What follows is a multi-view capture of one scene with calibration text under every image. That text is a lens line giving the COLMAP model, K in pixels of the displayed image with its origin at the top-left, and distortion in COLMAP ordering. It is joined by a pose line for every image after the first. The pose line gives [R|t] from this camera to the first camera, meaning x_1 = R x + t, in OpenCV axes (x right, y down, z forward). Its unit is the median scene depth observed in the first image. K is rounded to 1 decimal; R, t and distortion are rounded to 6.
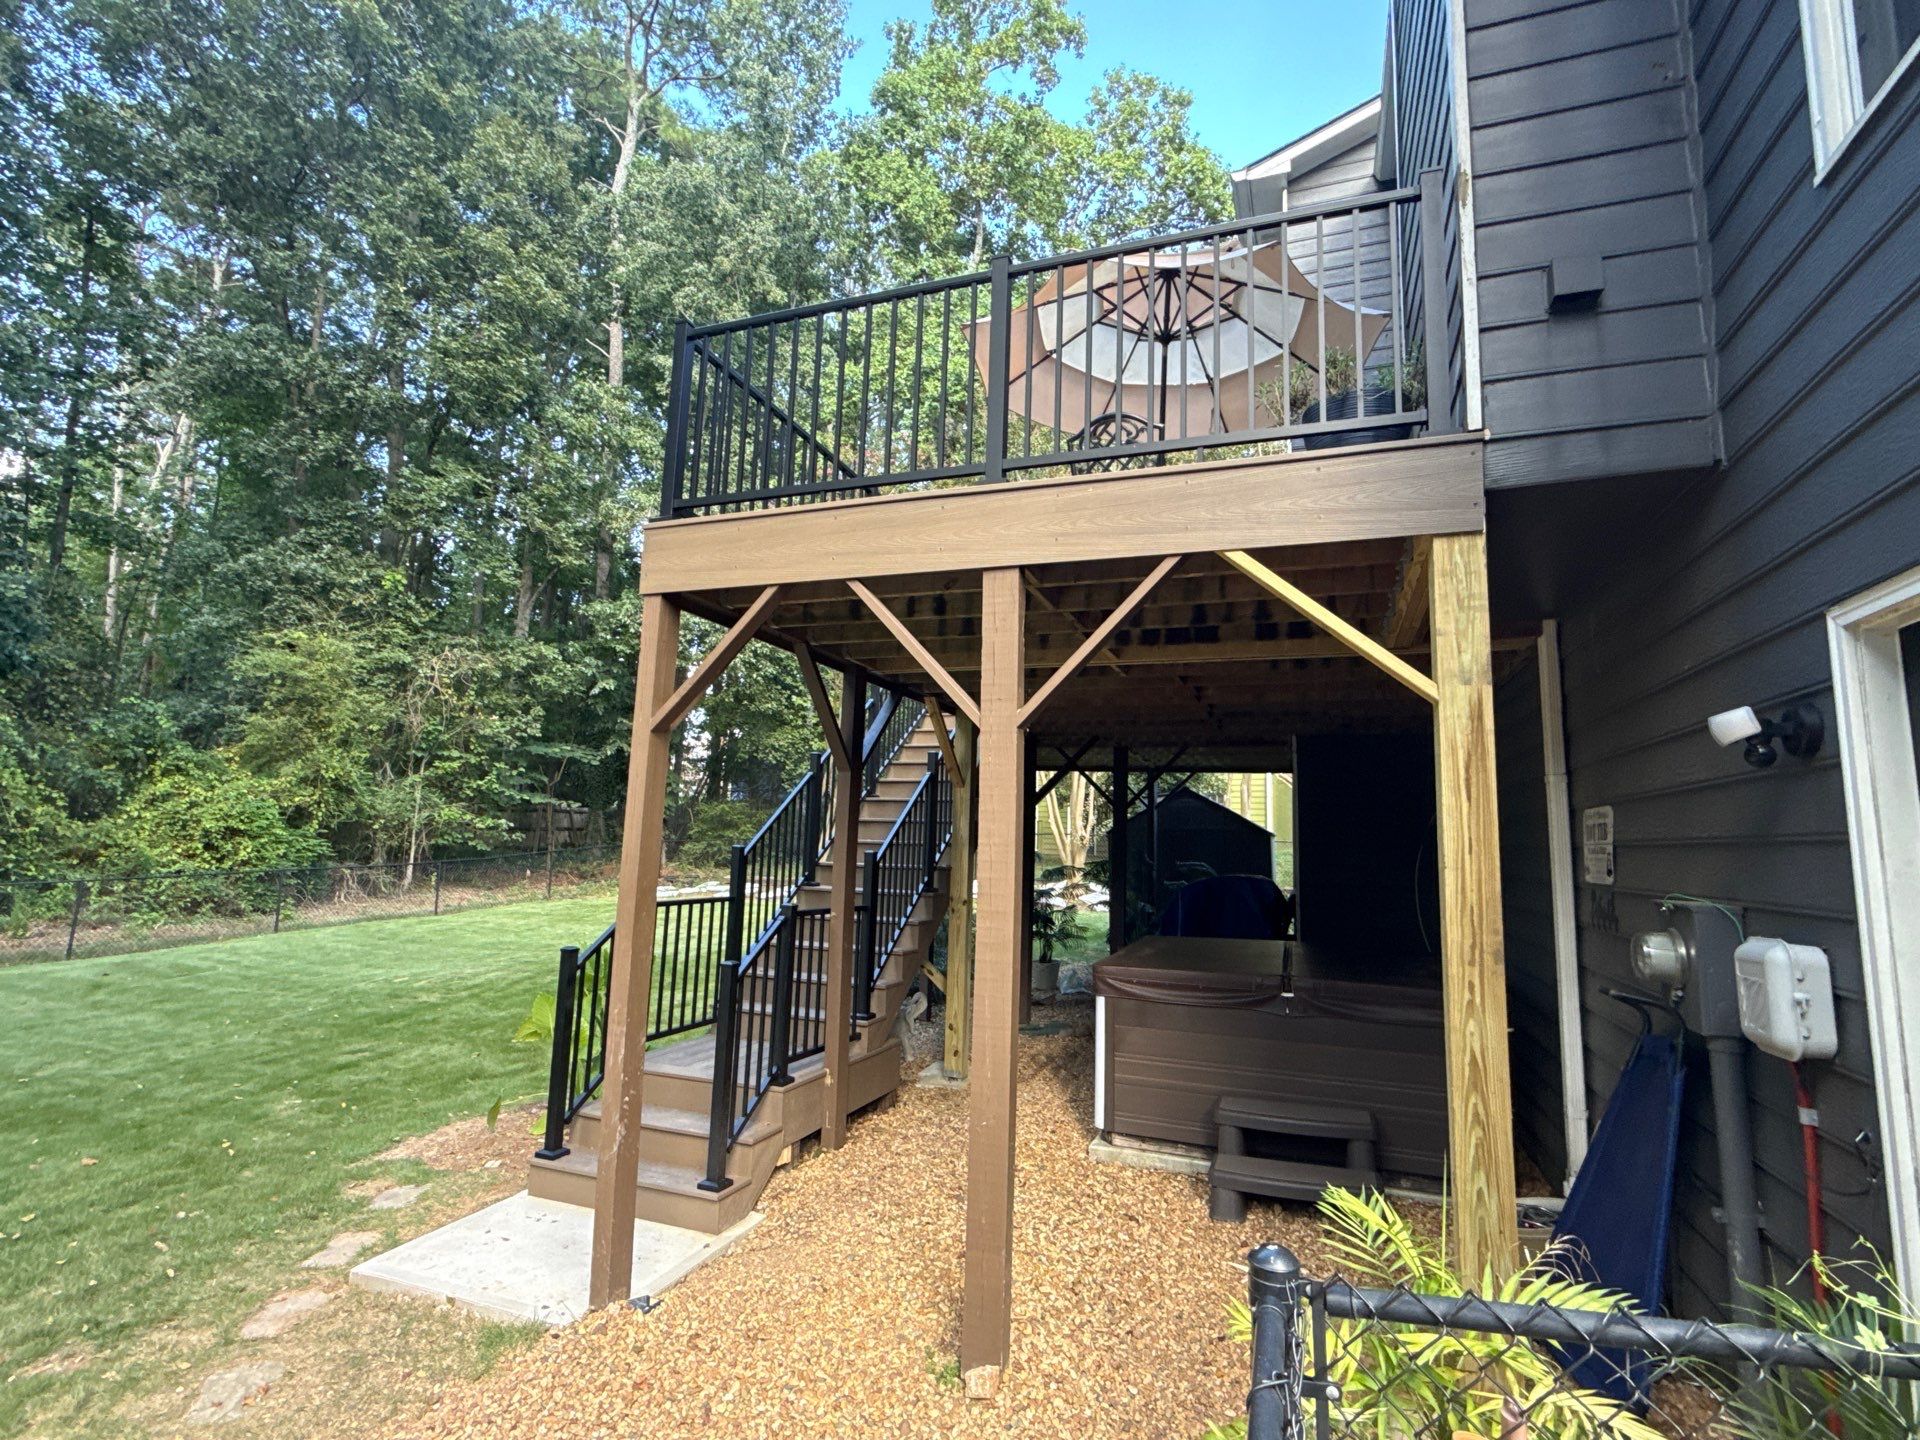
lens RADIAL K [[923.2, 0, 960.0], [0, 923.2, 720.0], [0, 0, 1]] dist [0.018876, -0.000051]
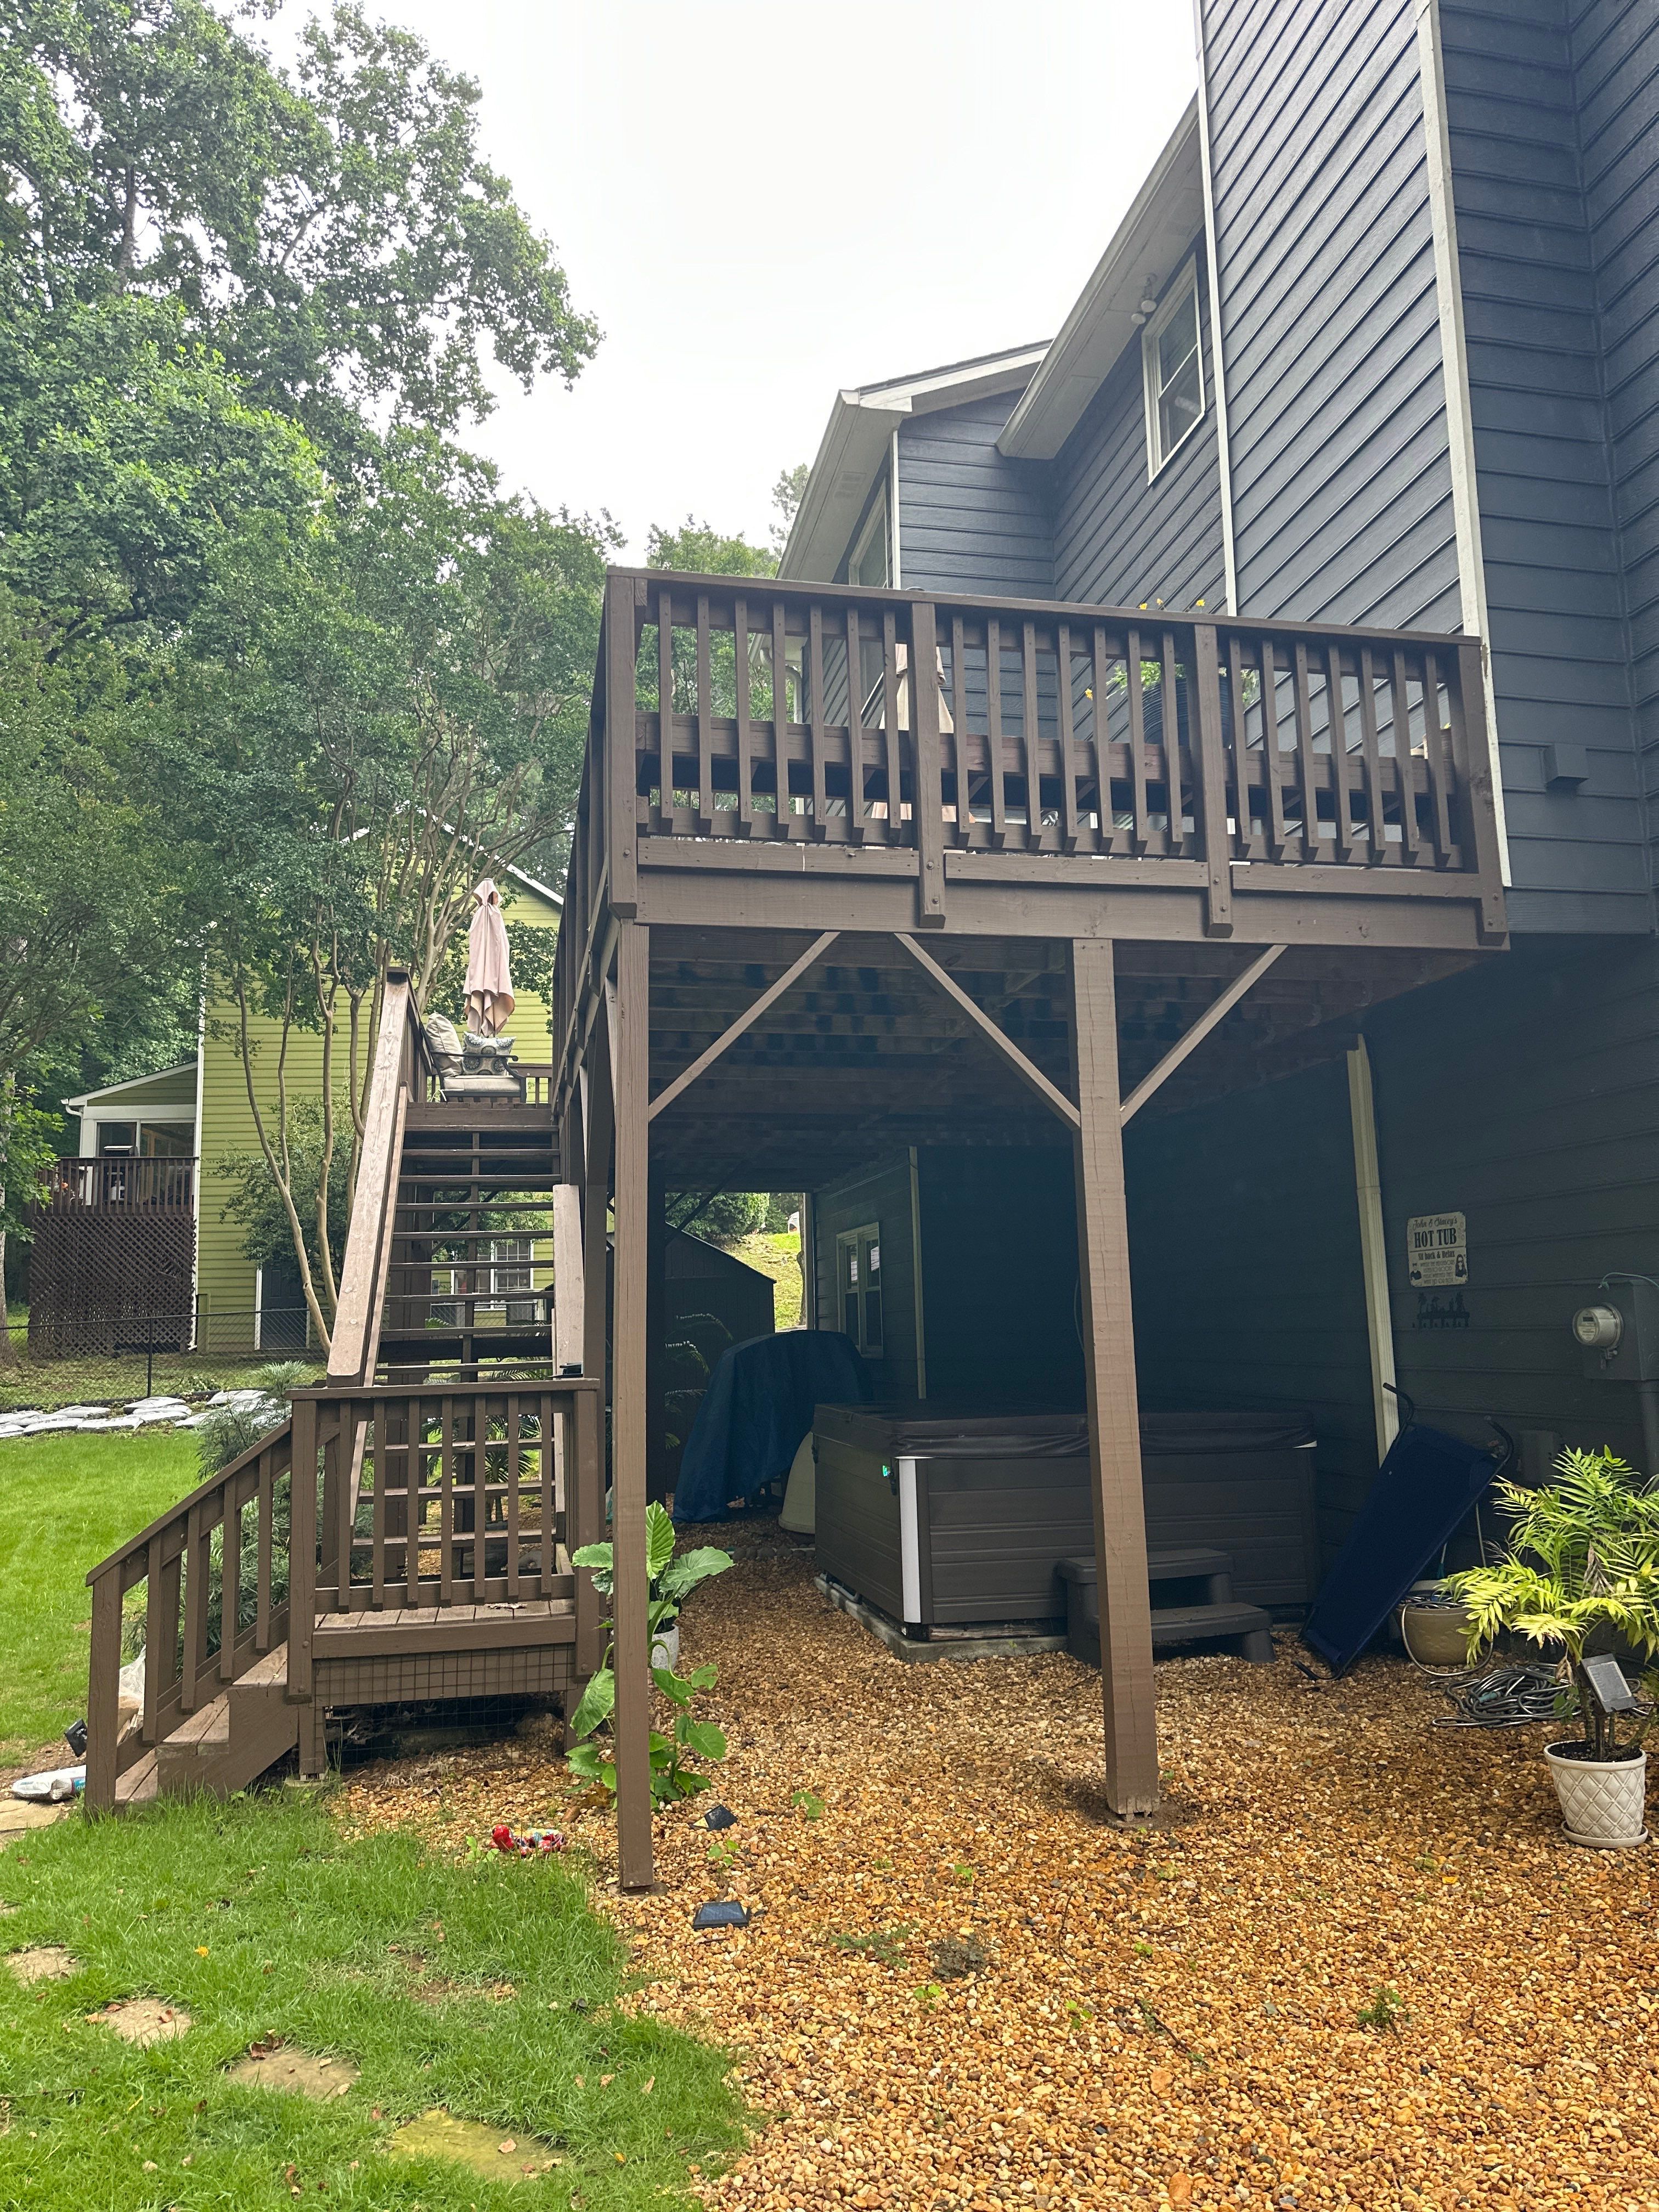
lens RADIAL K [[1562.3, 0, 830.2], [0, 1562.3, 1115.4], [0, 0, 1]] dist [0.001087, -0.006833]
pose [[0.850818, 0.028232, 0.524701, -0.932989], [-0.032425, 0.999473, -0.001198, 0.006883], [-0.524458, -0.015994, 0.851286, -0.168821]]
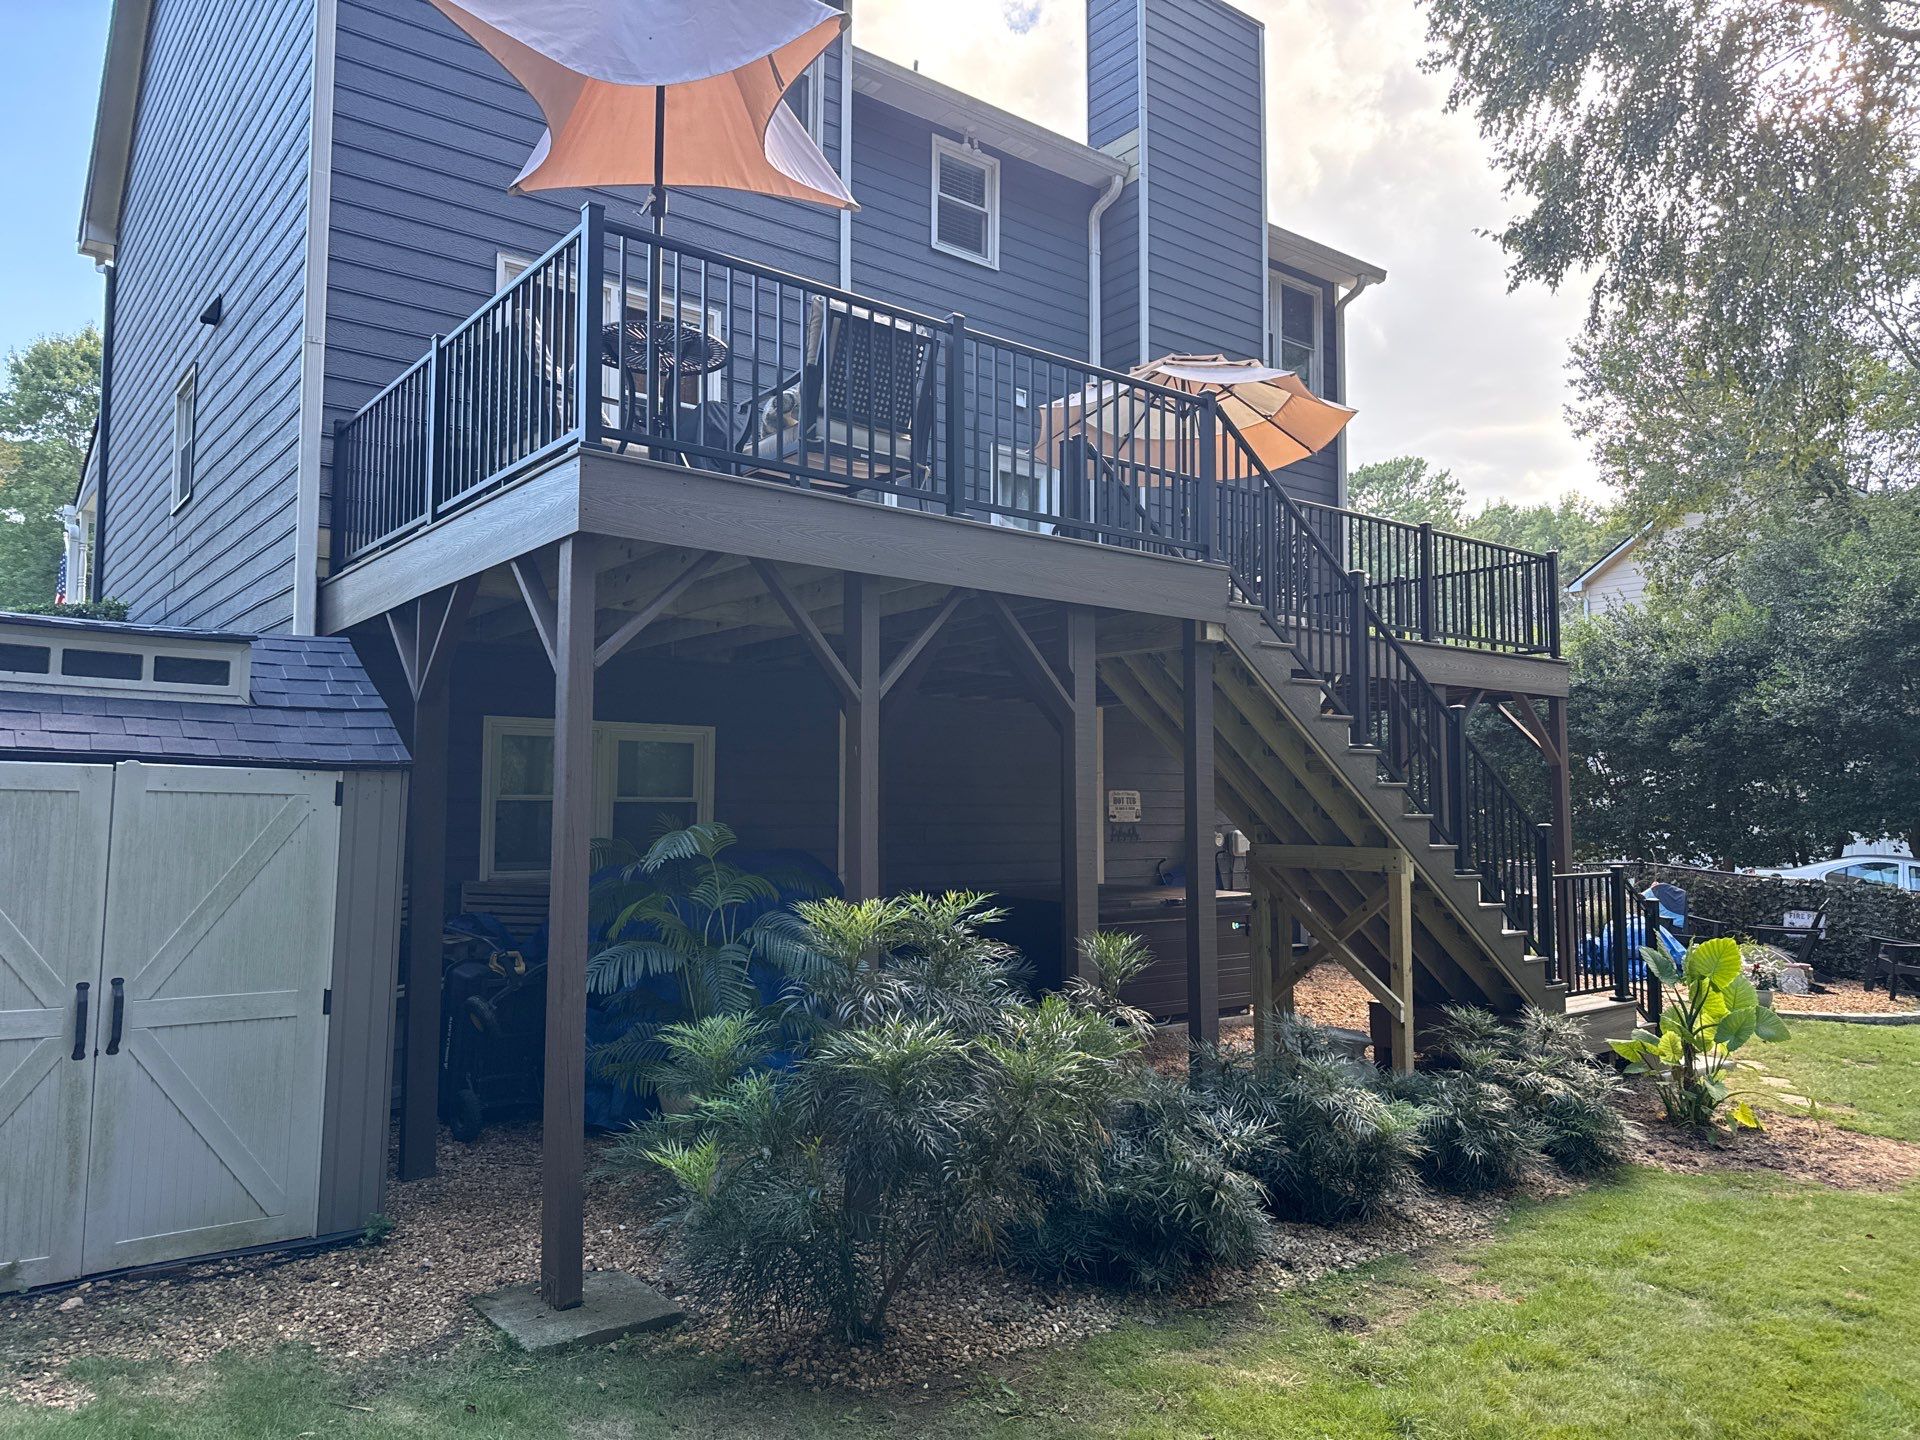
lens RADIAL K [[1348.7, 0, 960.0], [0, 1348.7, 720.0], [0, 0, 1]] dist [0.041249, -0.045012]
pose [[-0.852429, 0.009297, 0.522761, -0.840072], [-0.098853, 0.978943, -0.178603, 0.636500], [-0.513413, -0.203923, -0.833560, 4.562811]]
